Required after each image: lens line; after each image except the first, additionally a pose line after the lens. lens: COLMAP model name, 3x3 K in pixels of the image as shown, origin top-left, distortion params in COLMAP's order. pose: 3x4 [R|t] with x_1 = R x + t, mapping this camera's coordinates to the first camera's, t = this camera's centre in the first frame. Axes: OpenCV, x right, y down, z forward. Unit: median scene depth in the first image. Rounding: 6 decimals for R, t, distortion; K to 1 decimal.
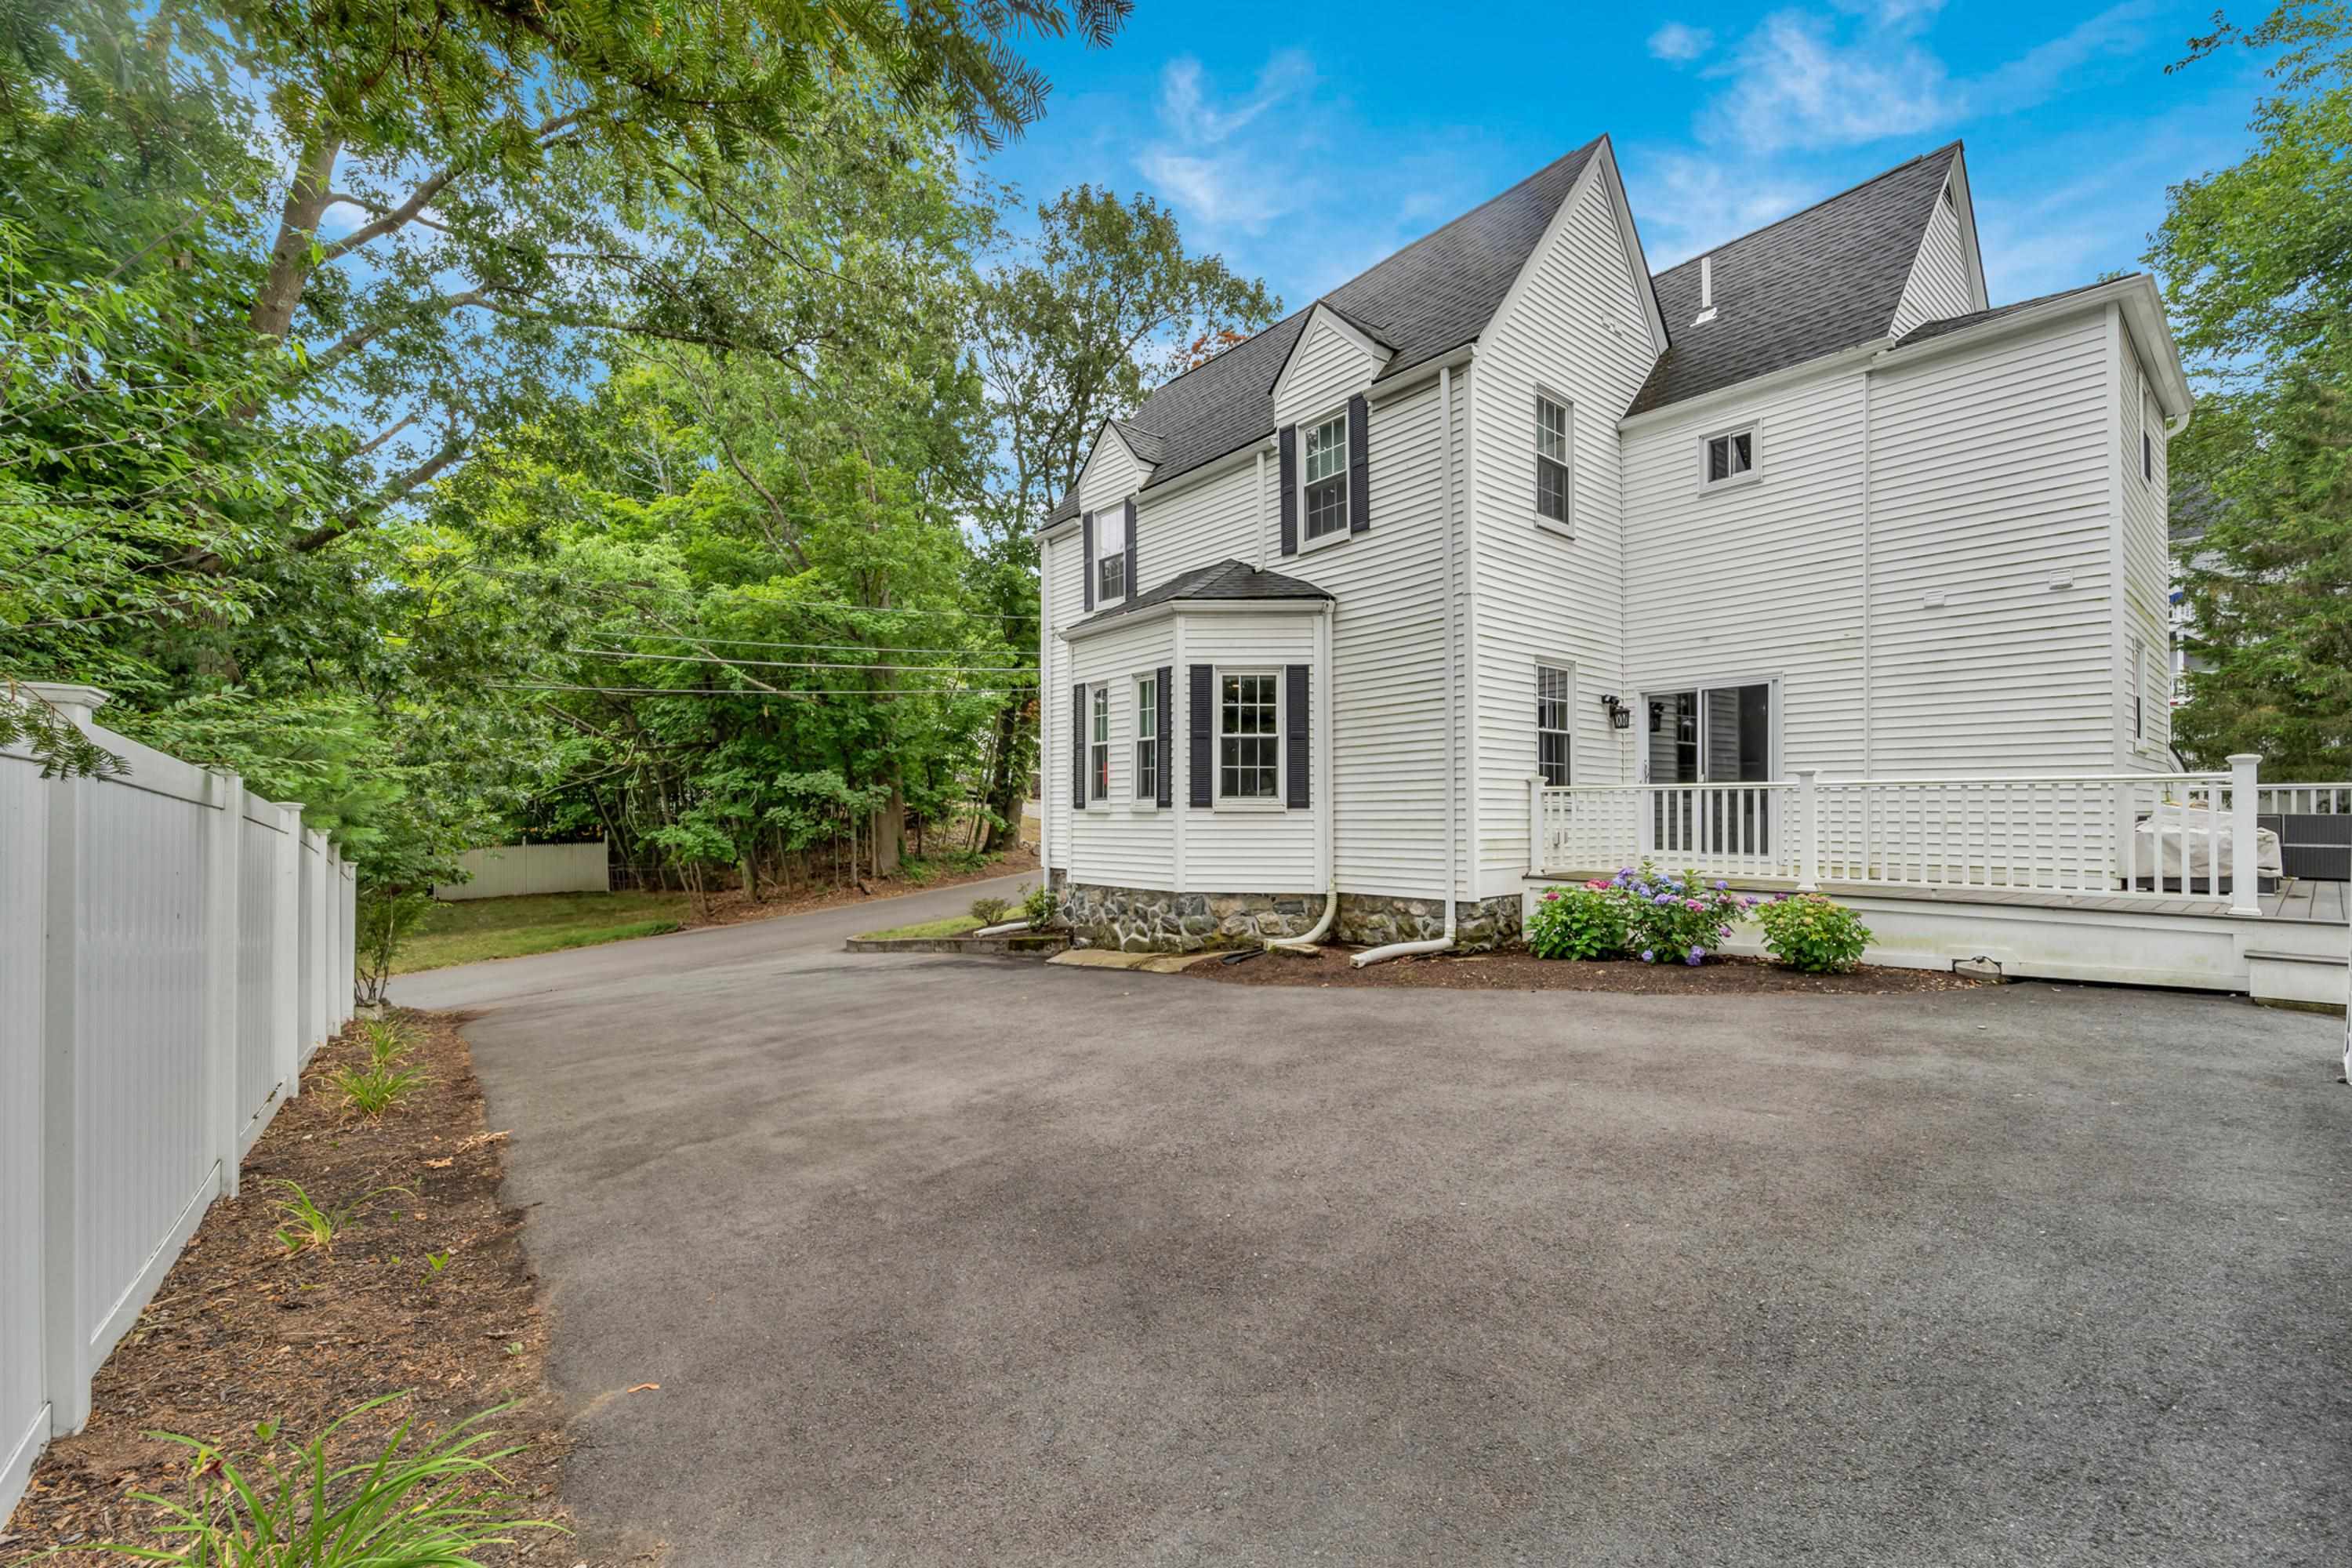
lens RADIAL K [[965.1, 0, 1167.8], [0, 965.1, 797.2], [0, 0, 1]] dist [-0.000725, -0.000118]
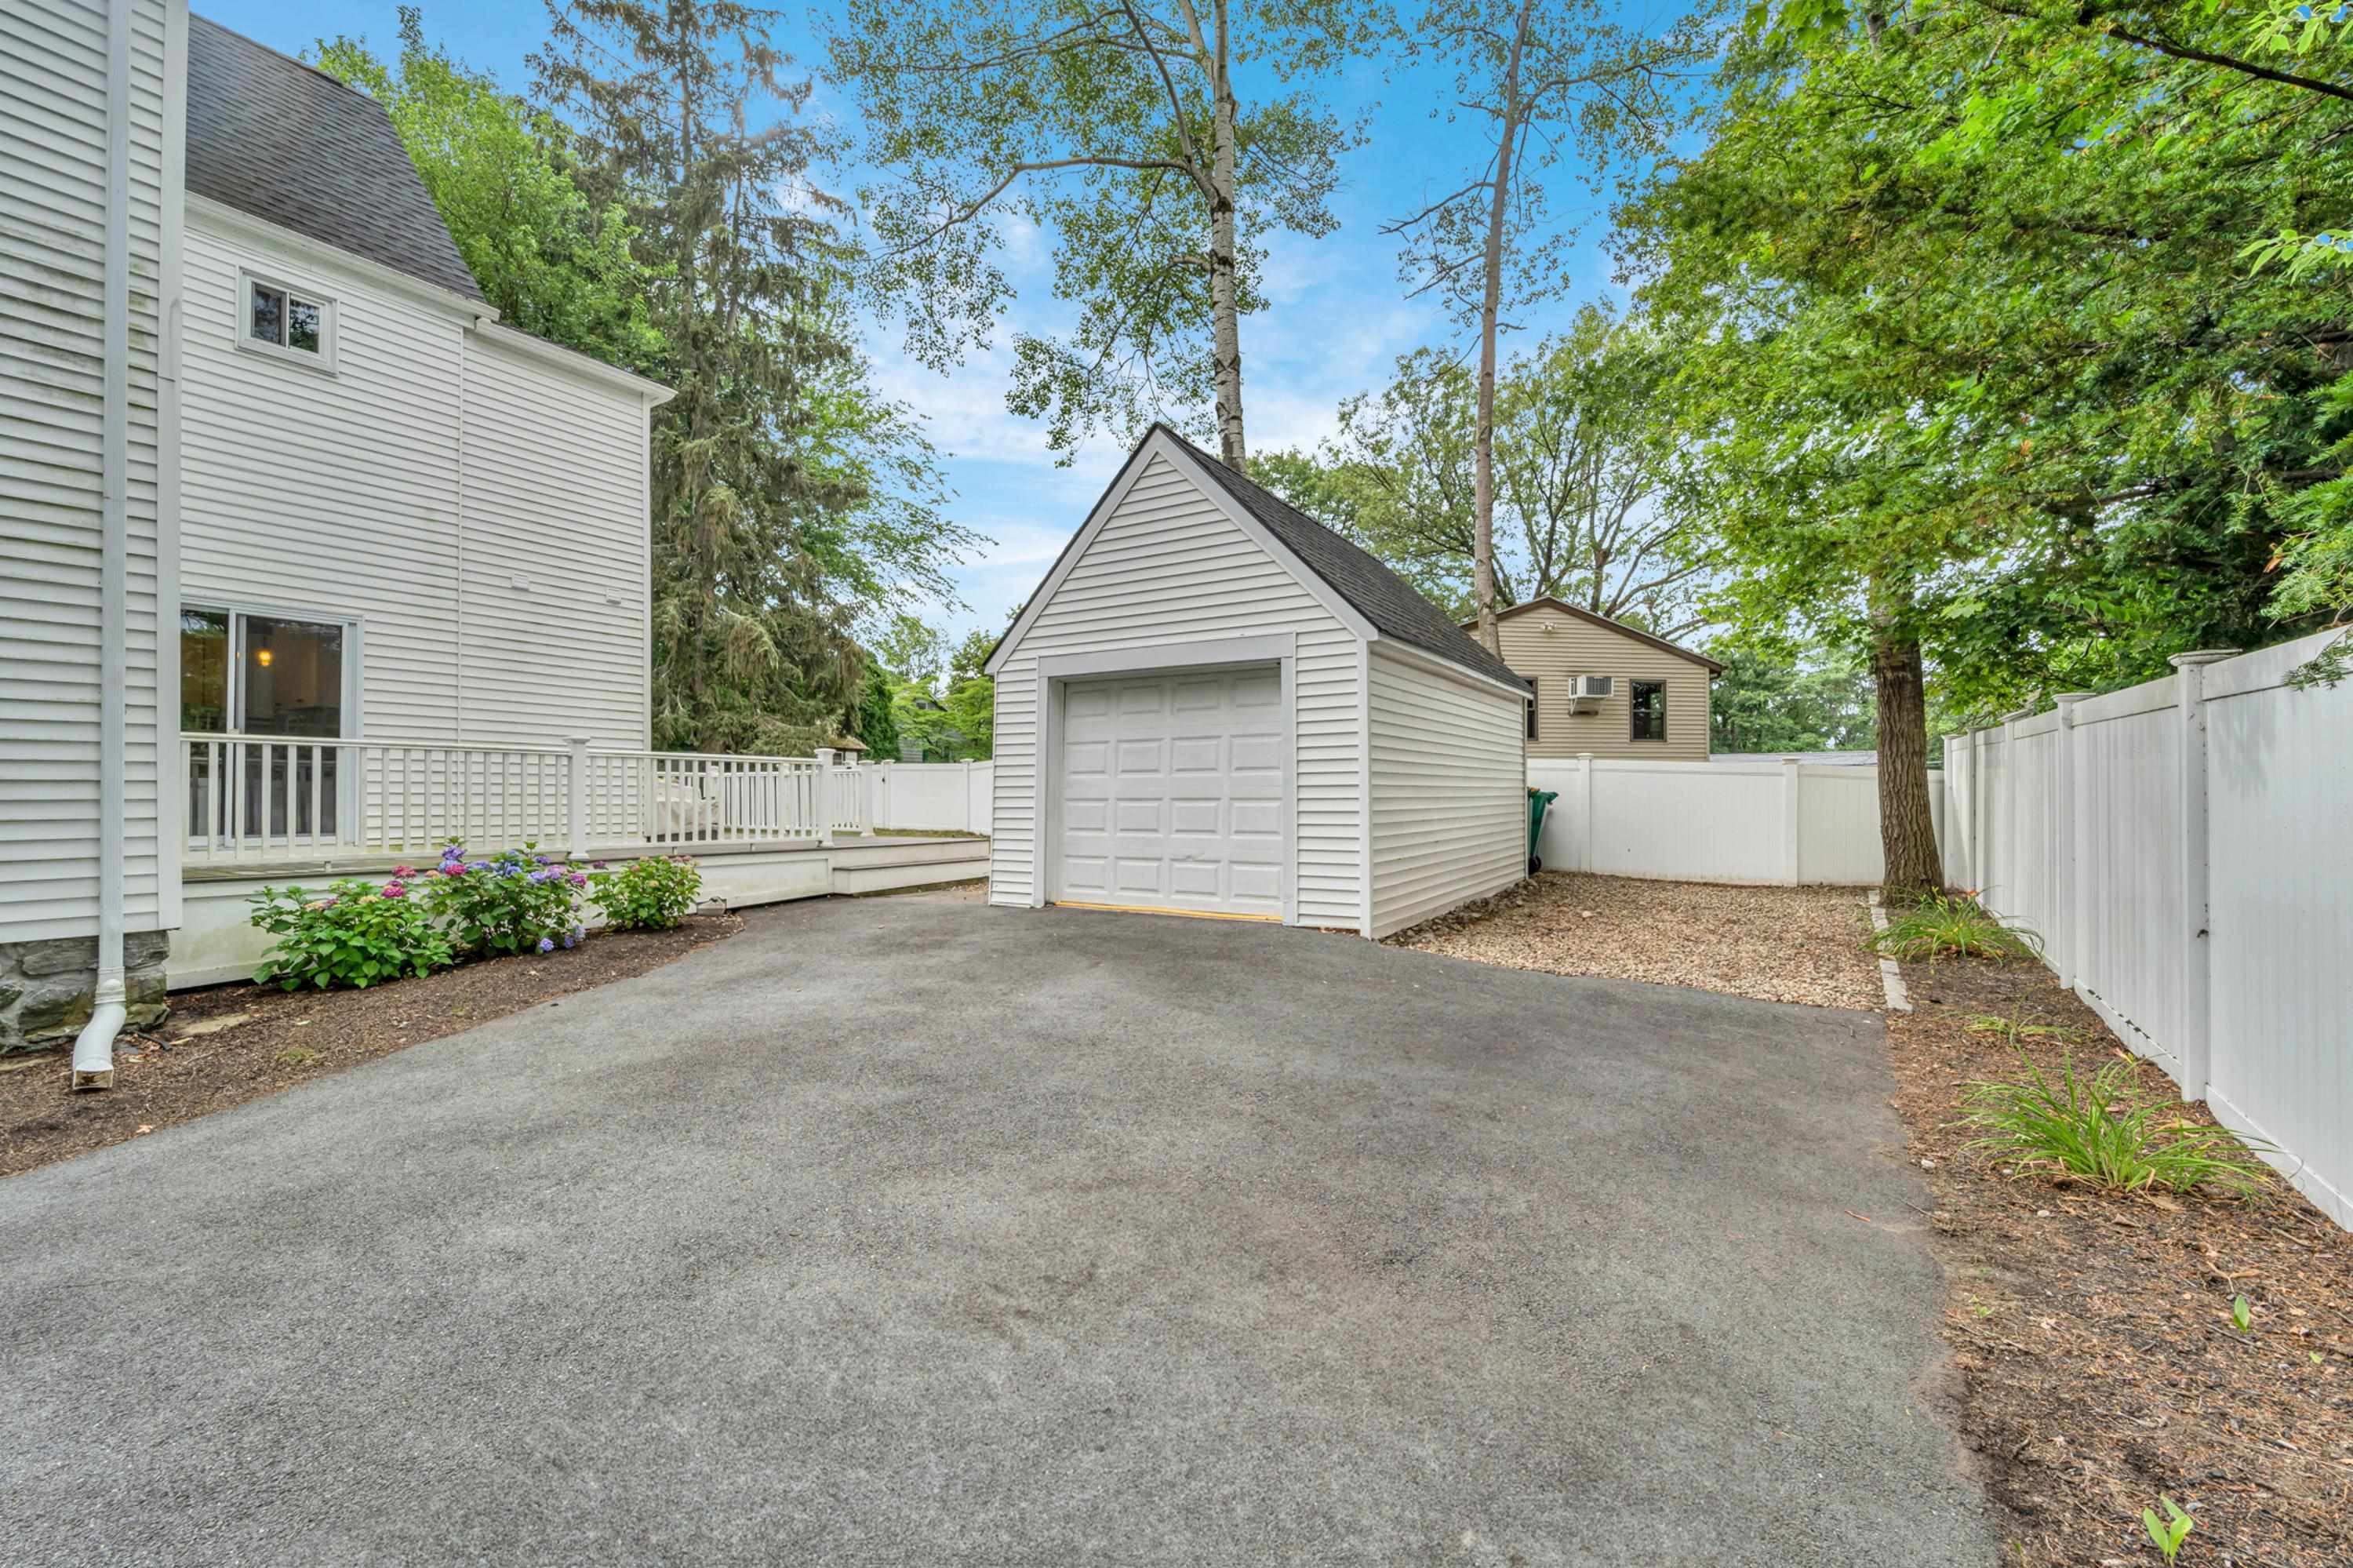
lens RADIAL K [[965.5, 0, 1168.3], [0, 965.5, 797.2], [0, 0, 1]] dist [-0.000725, -0.000118]
pose [[-0.318396, 0.009468, 0.947911, -0.596474], [-0.010058, 0.999860, -0.013365, 0.051151], [-0.947904, -0.013789, -0.318256, 0.929769]]
